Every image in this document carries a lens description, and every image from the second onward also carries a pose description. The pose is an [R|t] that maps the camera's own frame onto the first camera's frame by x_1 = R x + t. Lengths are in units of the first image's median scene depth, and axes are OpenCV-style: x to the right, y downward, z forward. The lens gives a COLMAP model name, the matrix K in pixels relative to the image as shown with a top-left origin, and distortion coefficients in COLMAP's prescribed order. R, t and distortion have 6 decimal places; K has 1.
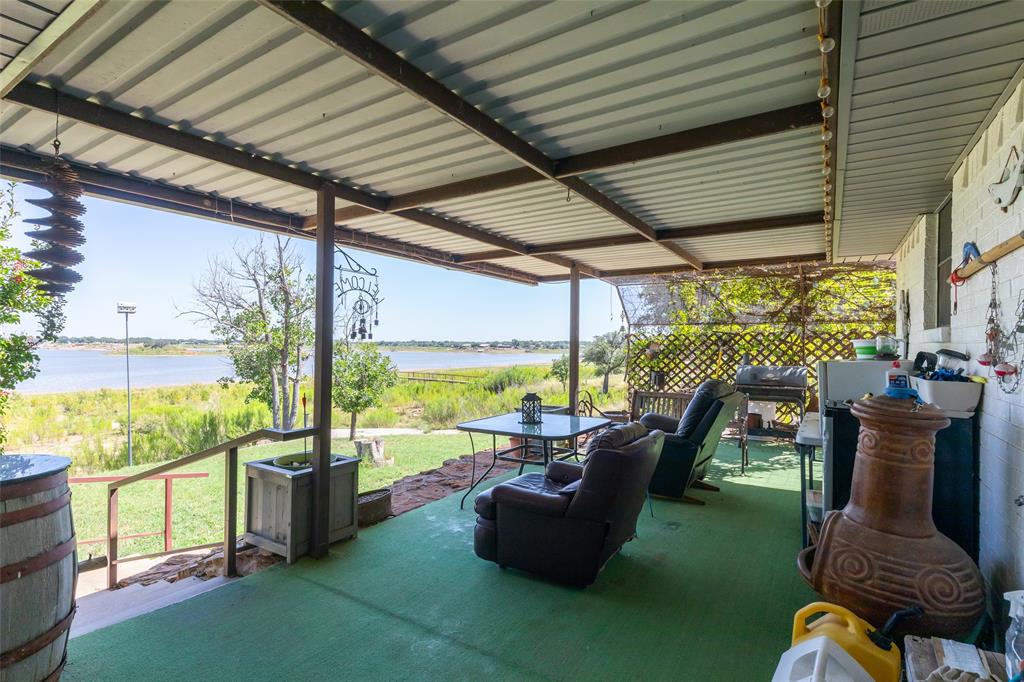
lens RADIAL K [[492.9, 0, 513.4], [0, 492.9, 343.2], [0, 0, 1]] dist [0.000074, -0.000014]
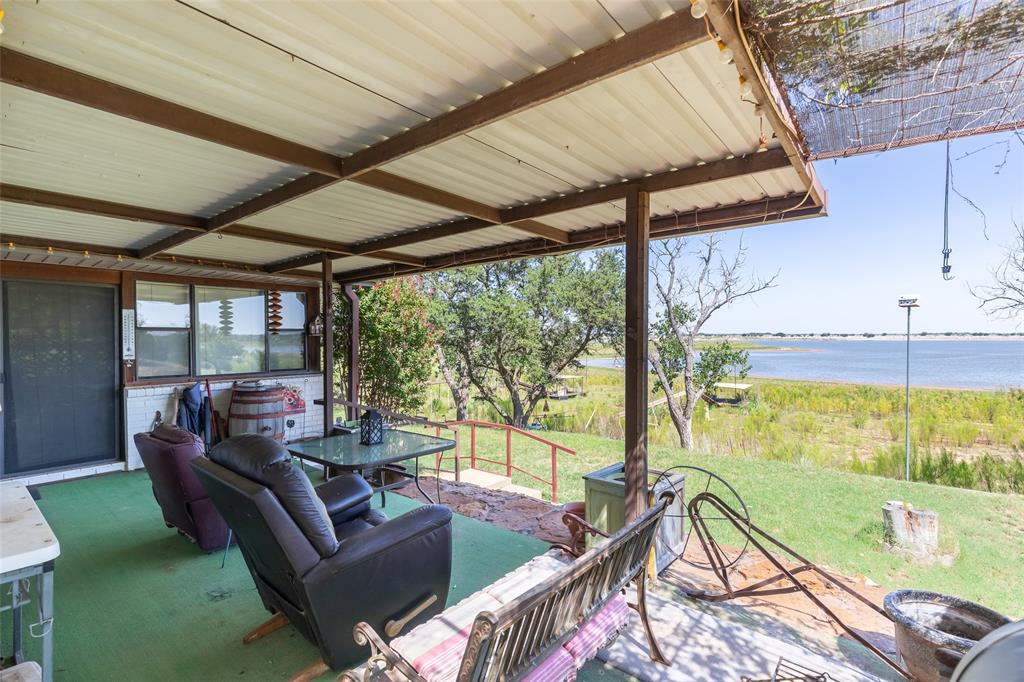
lens RADIAL K [[453.8, 0, 513.5], [0, 453.8, 343.8], [0, 0, 1]] dist [-0.000811, -0.000011]
pose [[-0.132867, -0.001806, -0.991132, 0.596437], [0.000250, 0.999998, -0.001856, 0.006540], [0.991134, -0.000494, -0.132867, 0.898338]]
